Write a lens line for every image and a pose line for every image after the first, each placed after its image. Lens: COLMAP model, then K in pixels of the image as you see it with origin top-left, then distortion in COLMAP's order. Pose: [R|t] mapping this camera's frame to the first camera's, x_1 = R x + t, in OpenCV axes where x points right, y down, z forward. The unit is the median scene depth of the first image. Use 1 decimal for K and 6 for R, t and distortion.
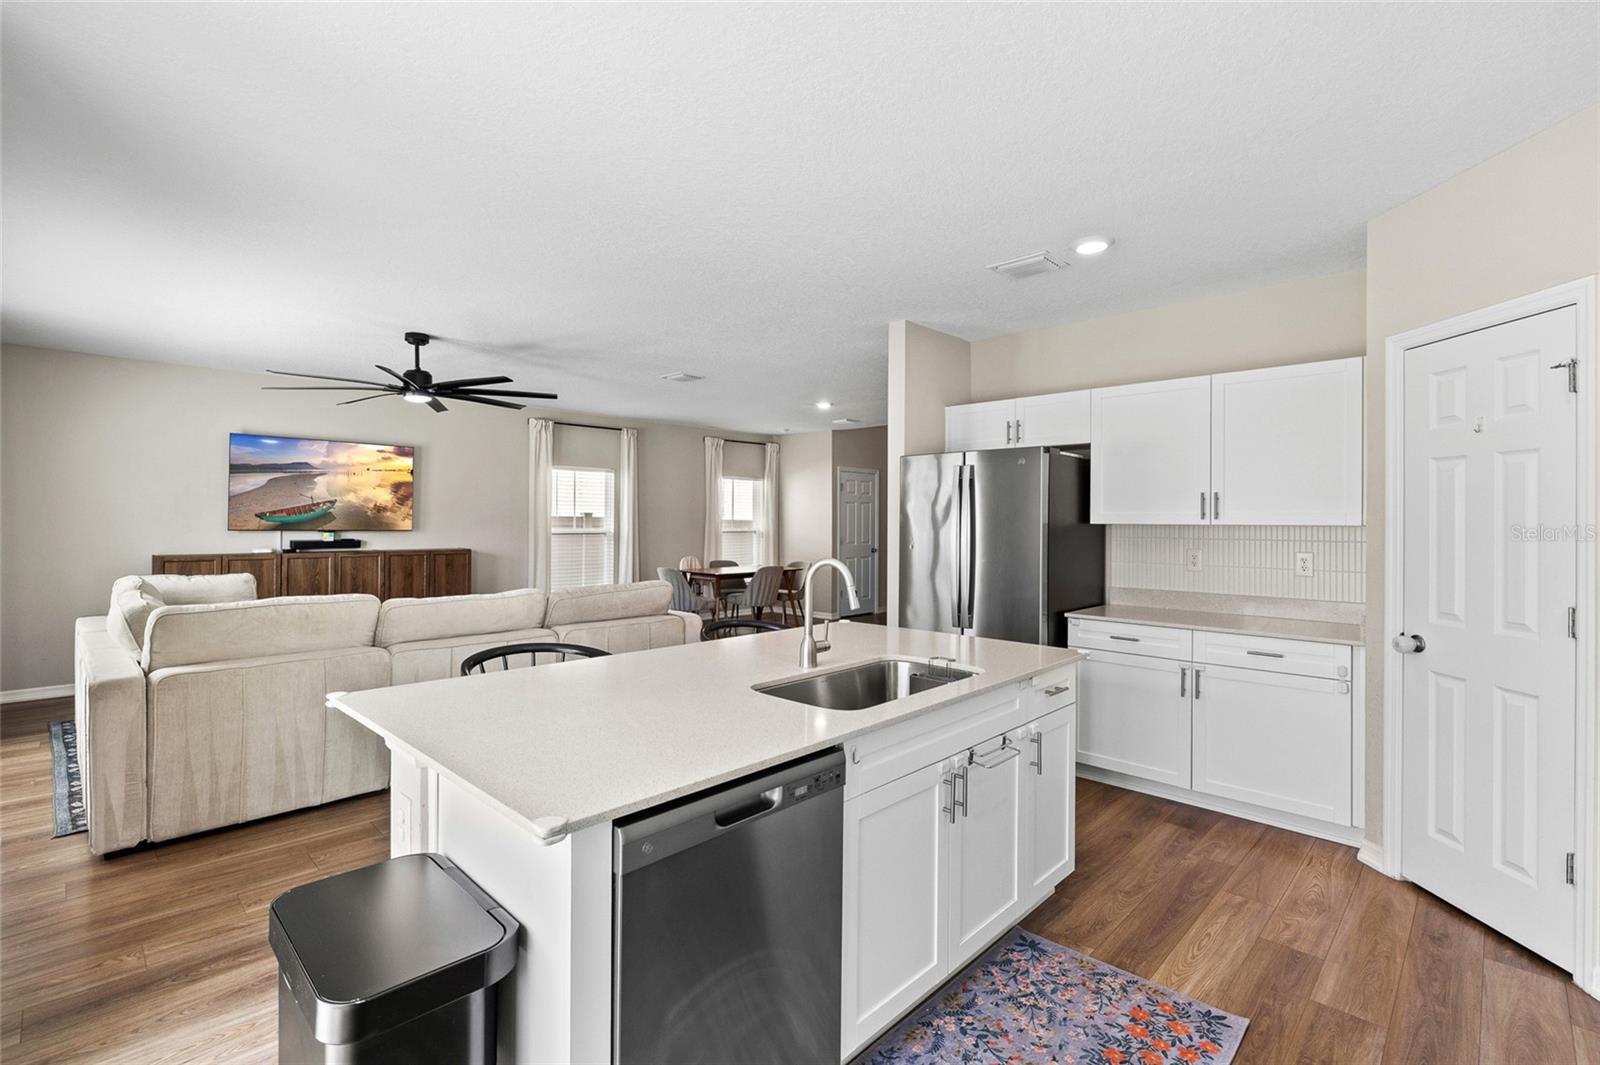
lens RADIAL K [[730.6, 0, 807.8], [0, 730.6, 529.8], [0, 0, 1]] dist [-0.002037, -0.000257]
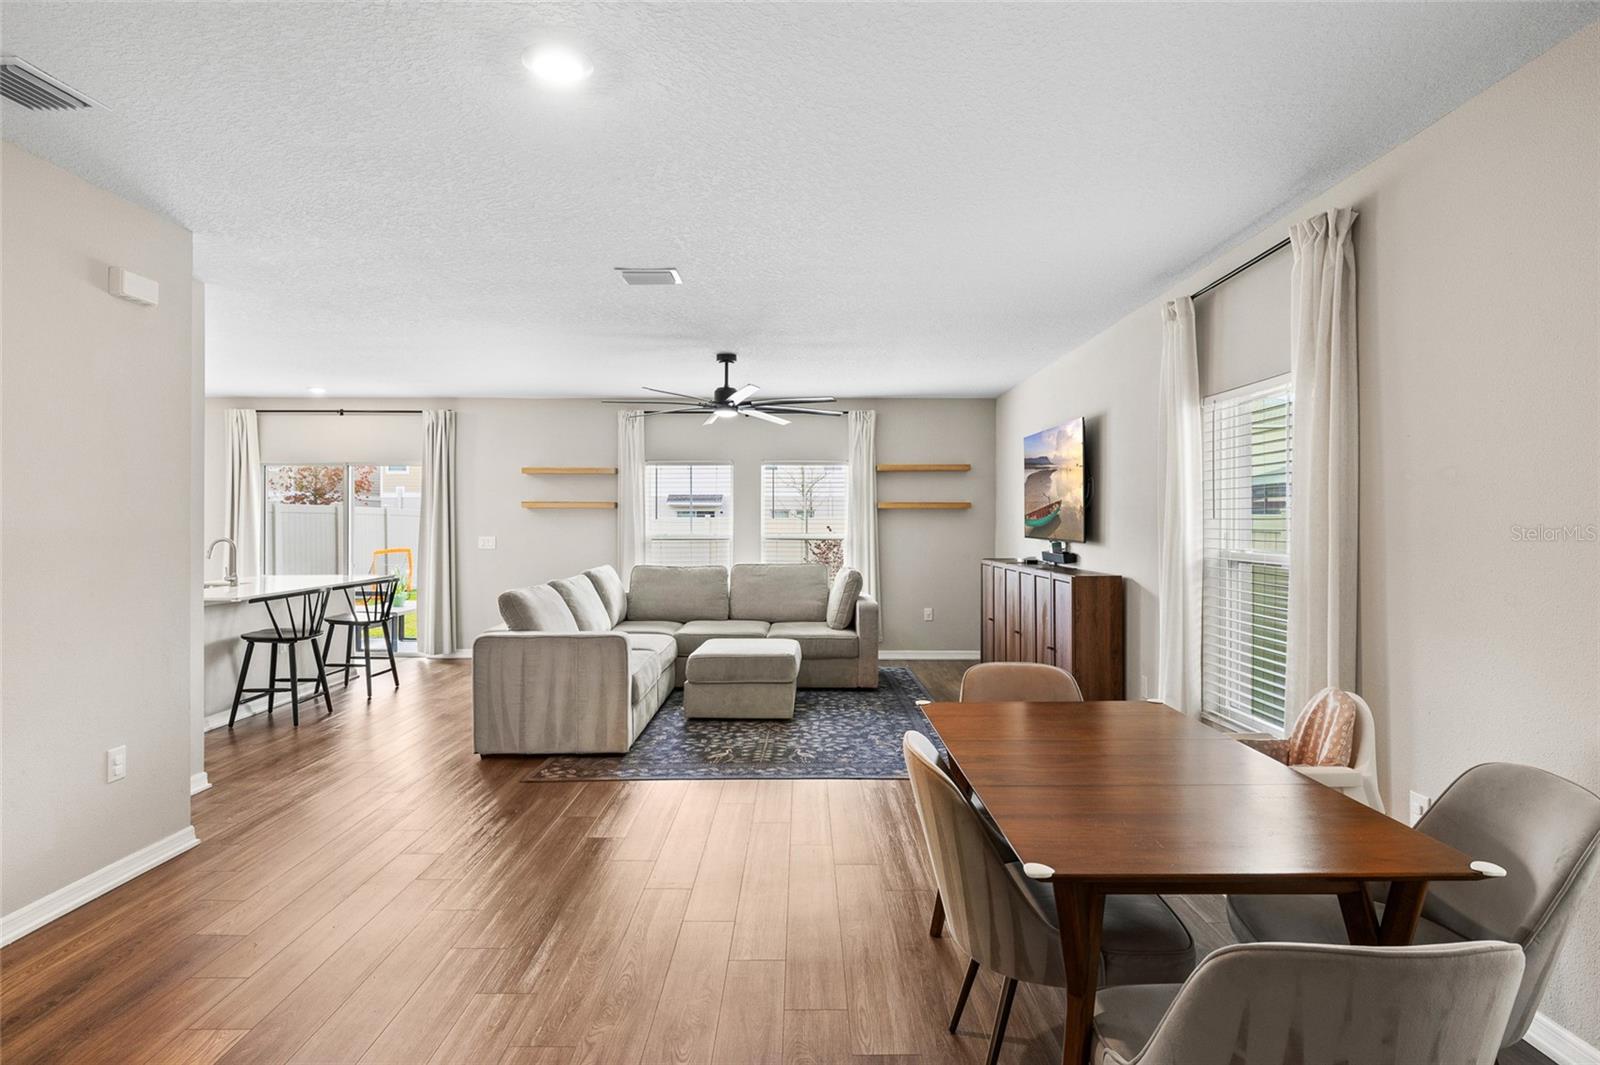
lens RADIAL K [[842.8, 0, 799.2], [0, 842.8, 519.1], [0, 0, 1]] dist [-0.002714, -0.000301]
pose [[-0.724536, -0.010998, -0.689149, 0.183287], [-0.015581, 0.999879, 0.000424, -0.017169], [0.689061, 0.011045, -0.724619, 1.402821]]
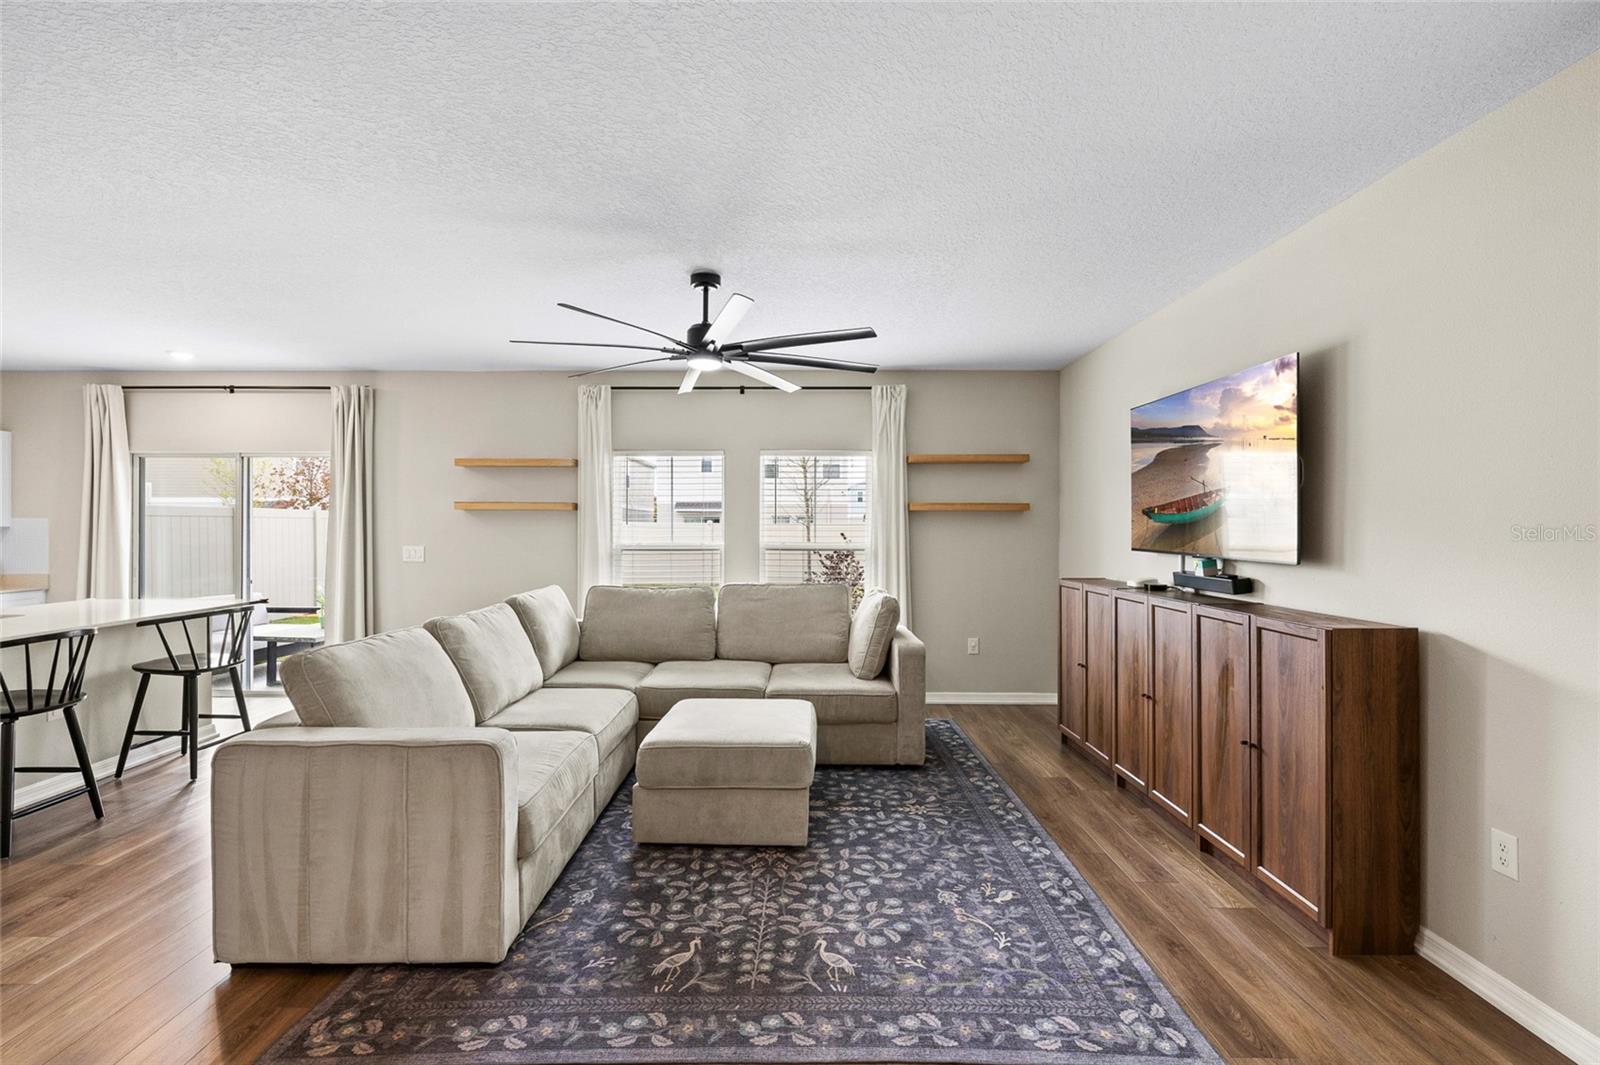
lens RADIAL K [[744.3, 0, 790.8], [0, 744.3, 524.9], [0, 0, 1]] dist [-0.002990, -0.000134]
pose [[-0.731005, -0.011761, -0.682271, -0.063749], [-0.016440, 0.999865, 0.000378, -0.016039], [0.682174, 0.011493, -0.731099, 1.125610]]
